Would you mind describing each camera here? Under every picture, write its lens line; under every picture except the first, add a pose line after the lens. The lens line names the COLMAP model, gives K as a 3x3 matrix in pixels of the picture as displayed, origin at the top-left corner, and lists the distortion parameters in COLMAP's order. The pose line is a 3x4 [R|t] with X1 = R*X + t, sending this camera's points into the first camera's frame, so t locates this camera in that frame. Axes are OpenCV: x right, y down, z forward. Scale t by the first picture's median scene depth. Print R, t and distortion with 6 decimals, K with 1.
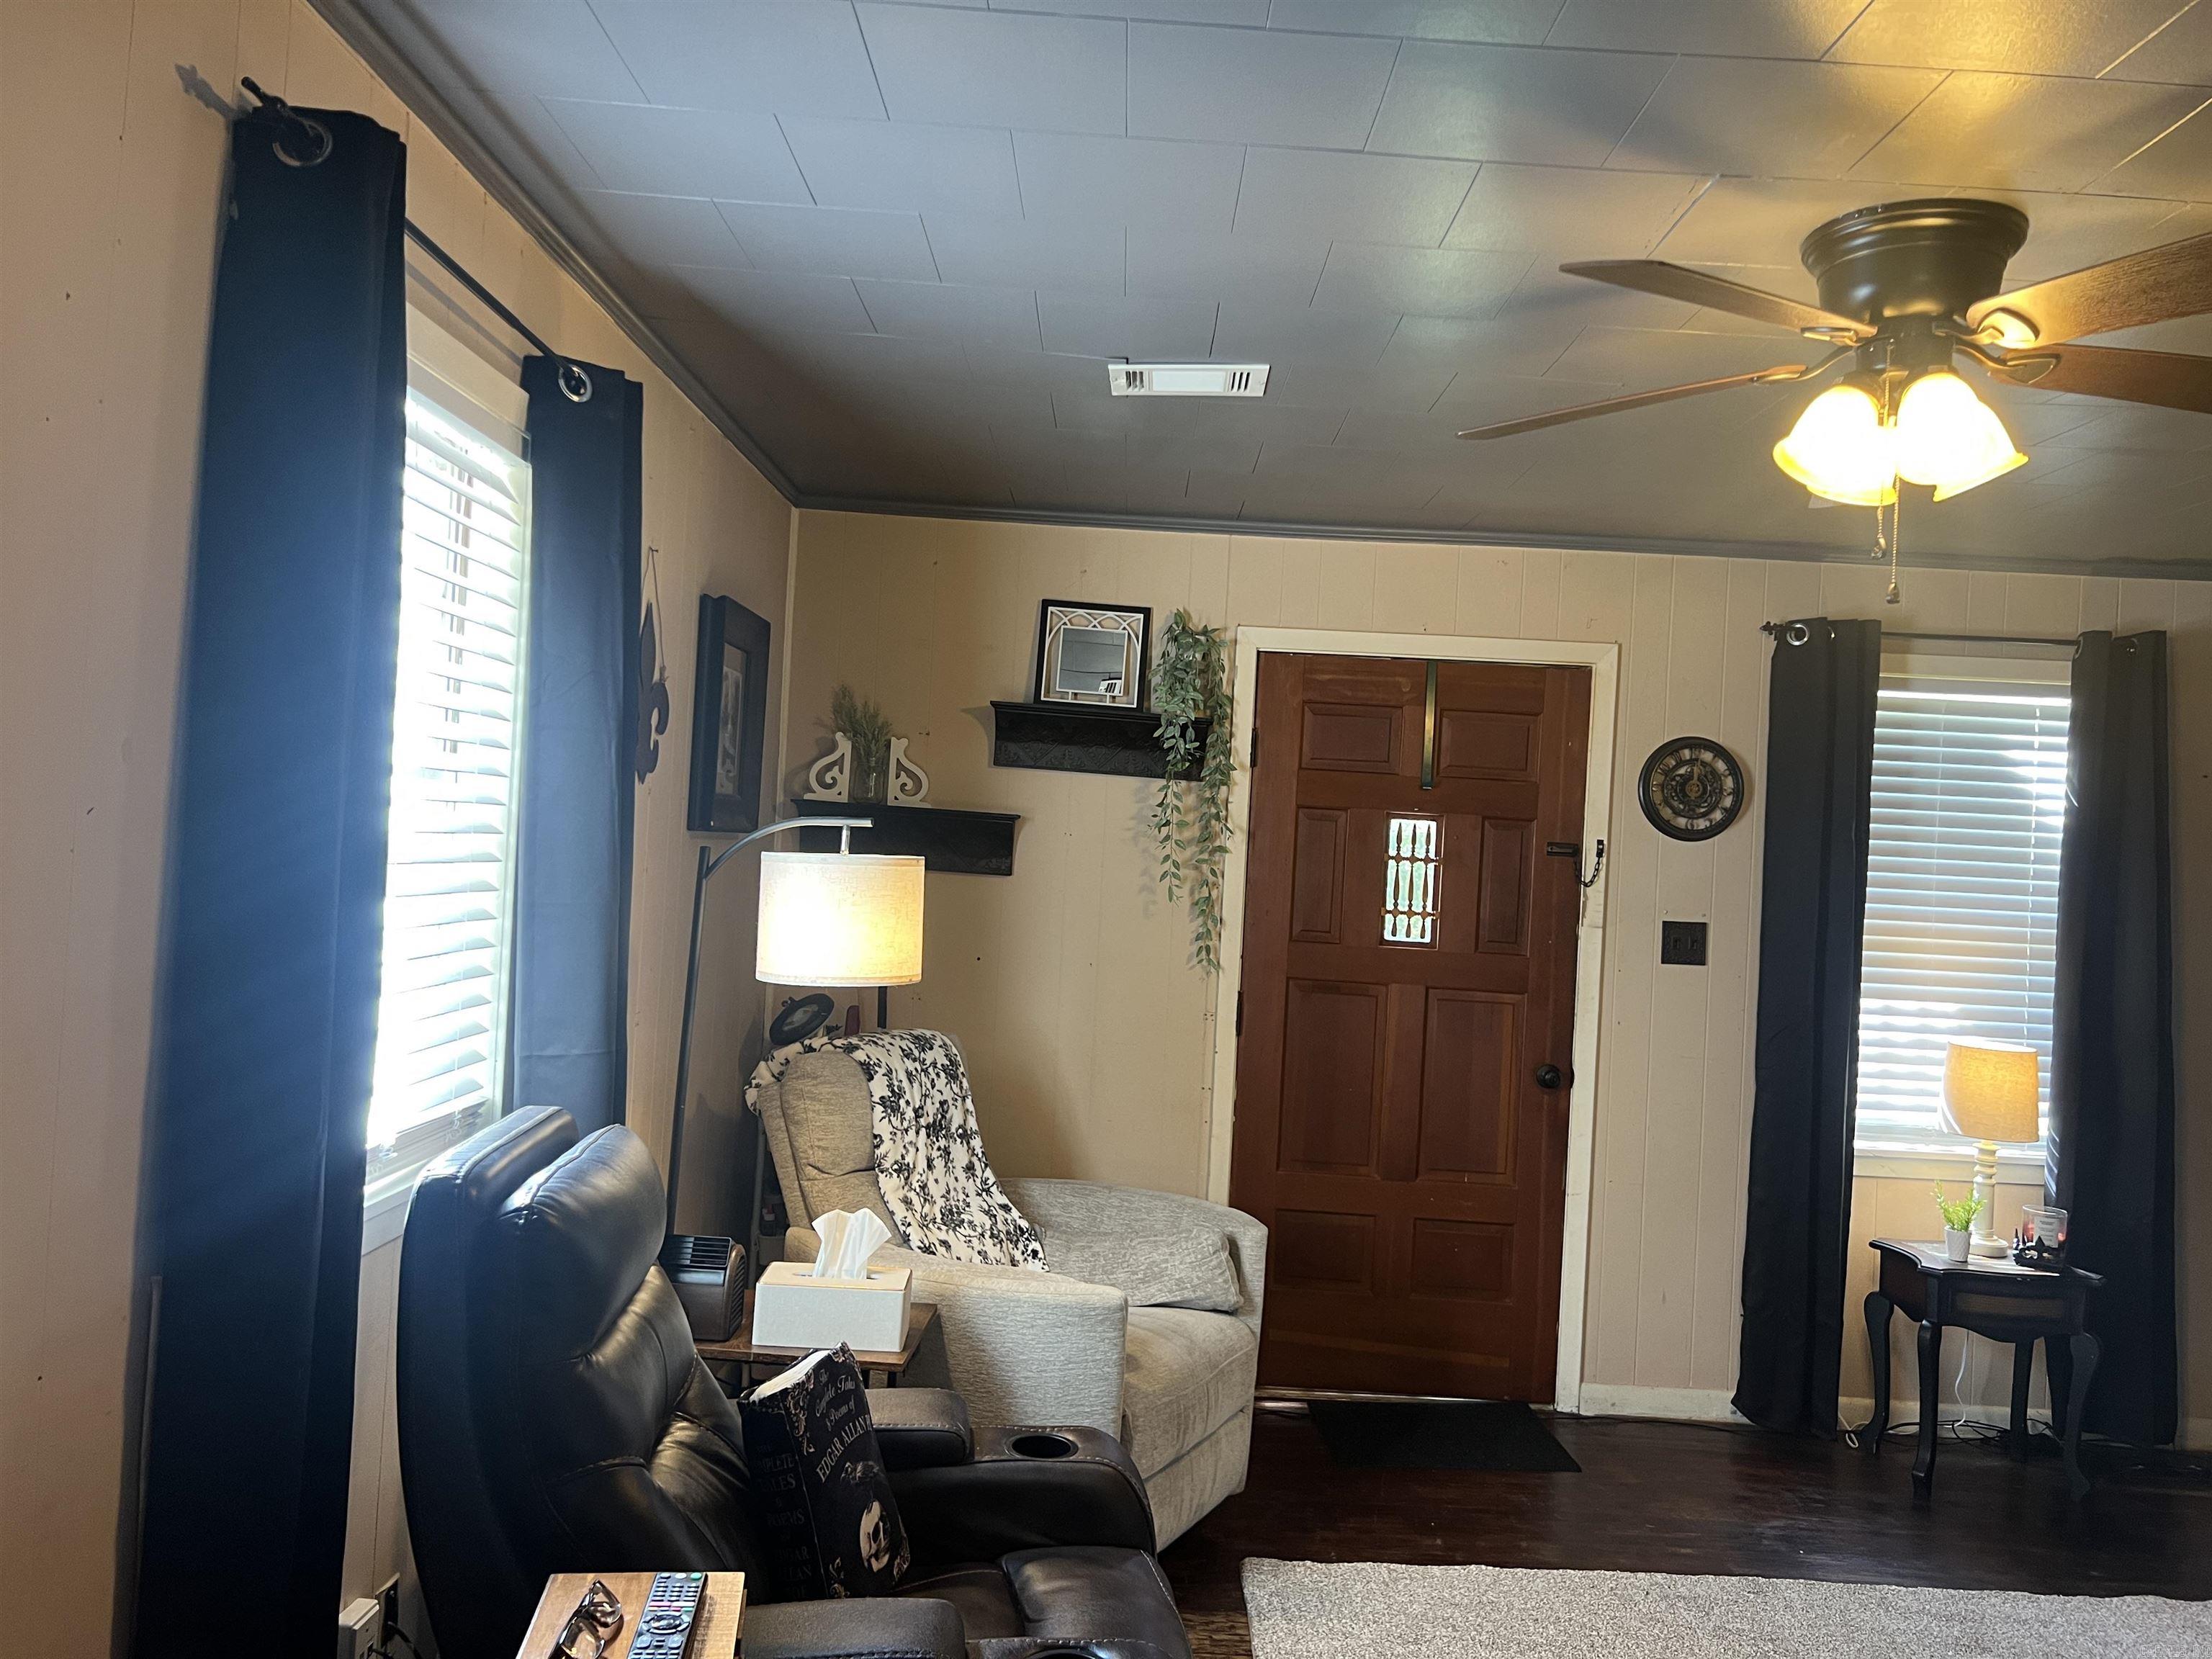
lens RADIAL K [[1655.7, 0, 1108.7], [0, 1655.7, 825.1], [0, 0, 1]] dist [0.046787, -0.053959]
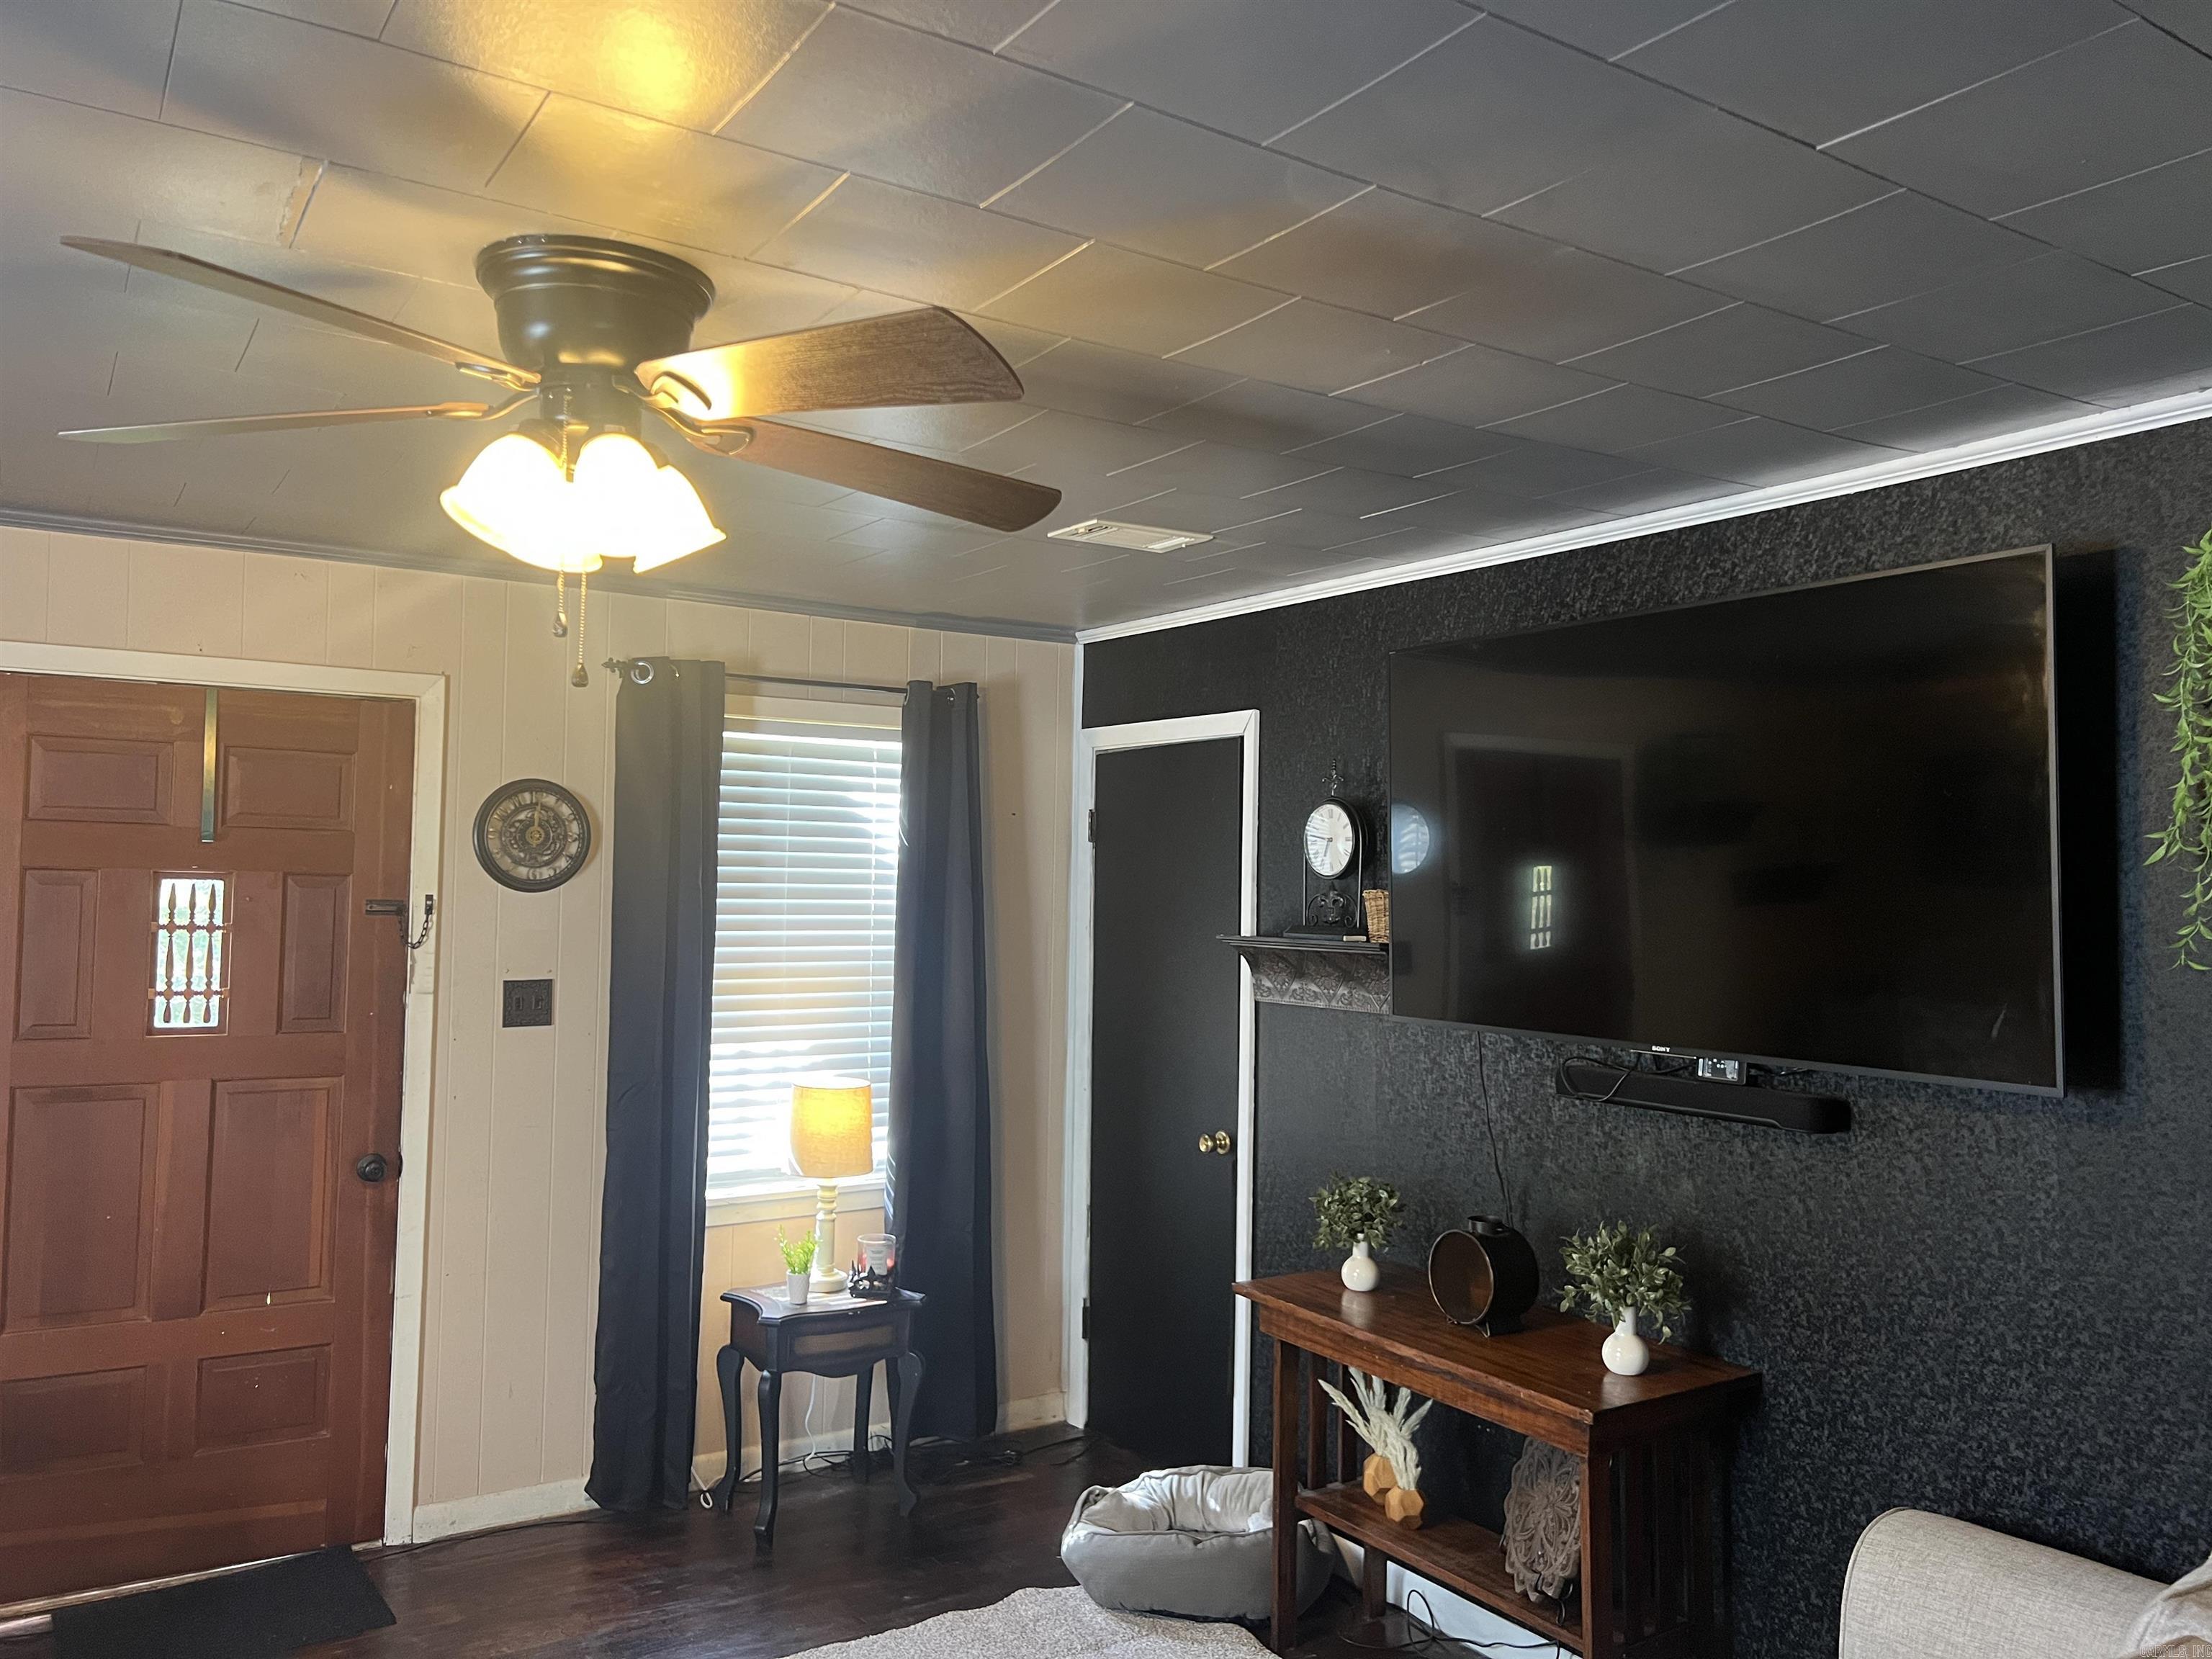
lens RADIAL K [[1655.7, 0, 1106.4], [0, 1655.7, 809.8], [0, 0, 1]] dist [0.046787, -0.053959]
pose [[0.838304, -0.013339, 0.545040, 0.114318], [0.014617, 0.999891, 0.001989, -0.033382], [-0.545008, 0.006300, 0.838407, 0.053449]]
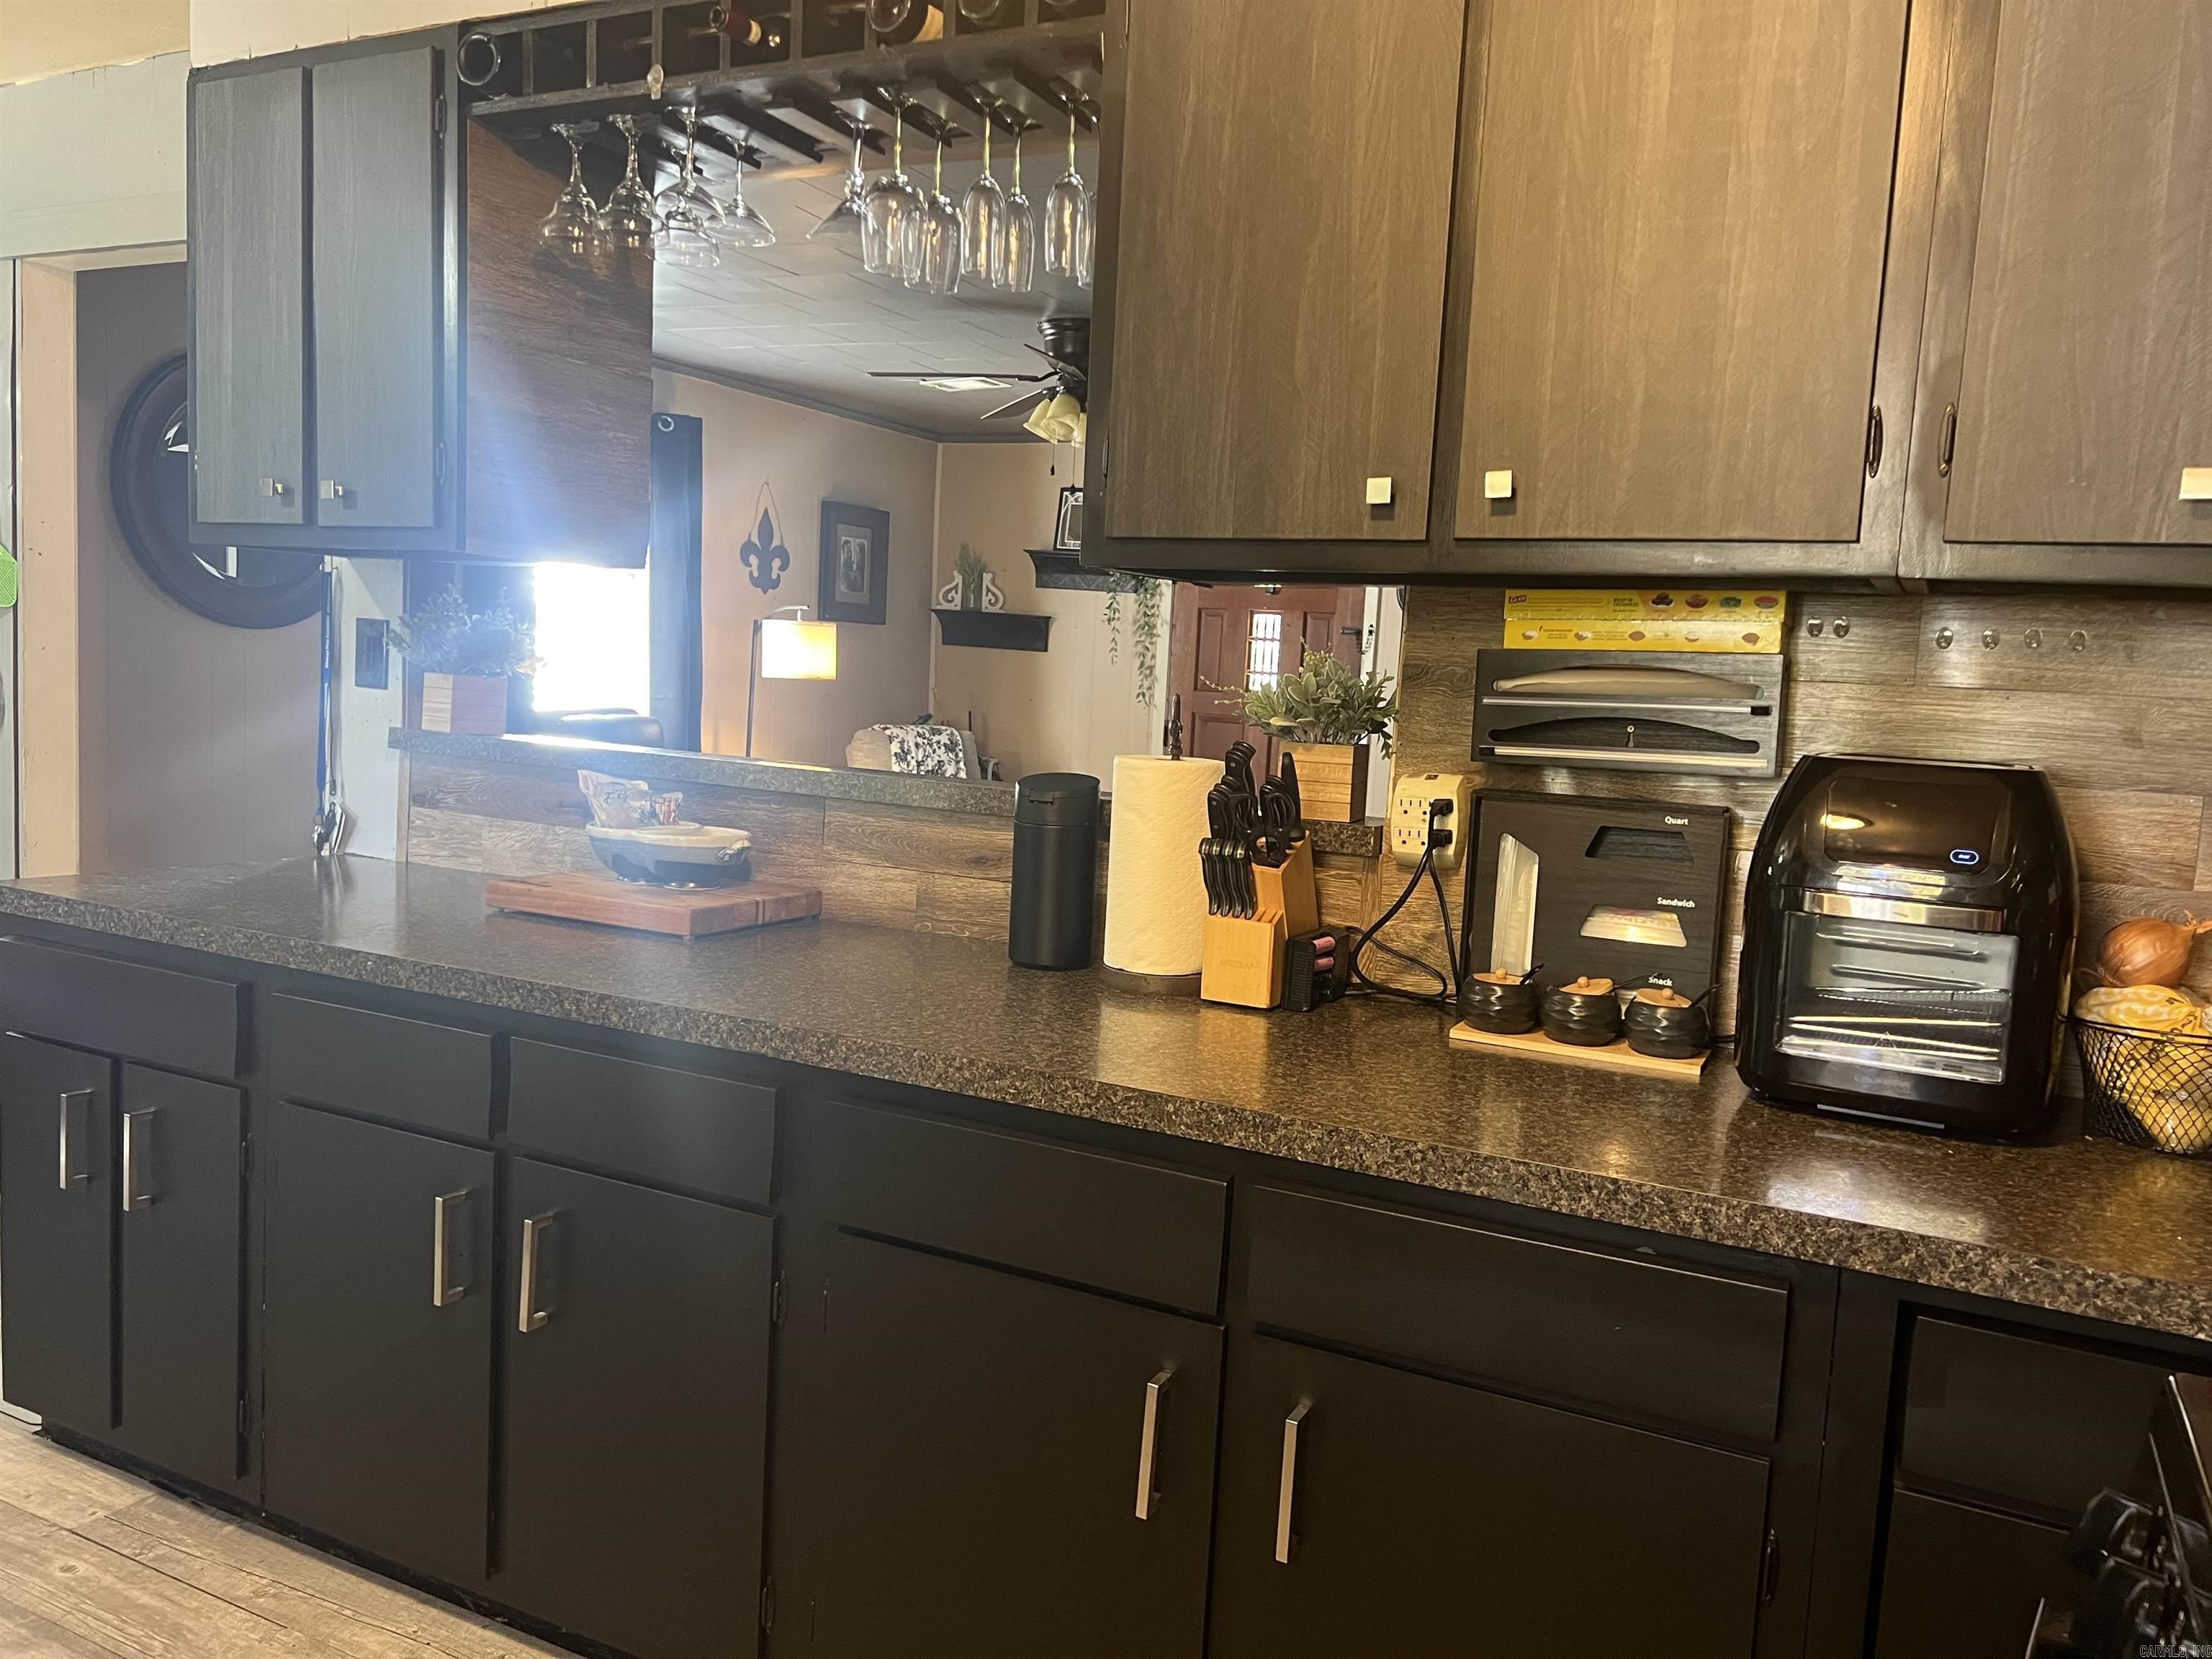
lens RADIAL K [[1655.7, 0, 1115.9], [0, 1655.7, 840.4], [0, 0, 1]] dist [0.046787, -0.053959]
pose [[0.891502, 0.042533, -0.451016, 0.803606], [-0.000154, 0.995611, 0.093587, 0.065672], [0.453017, -0.083364, 0.887596, -0.527758]]
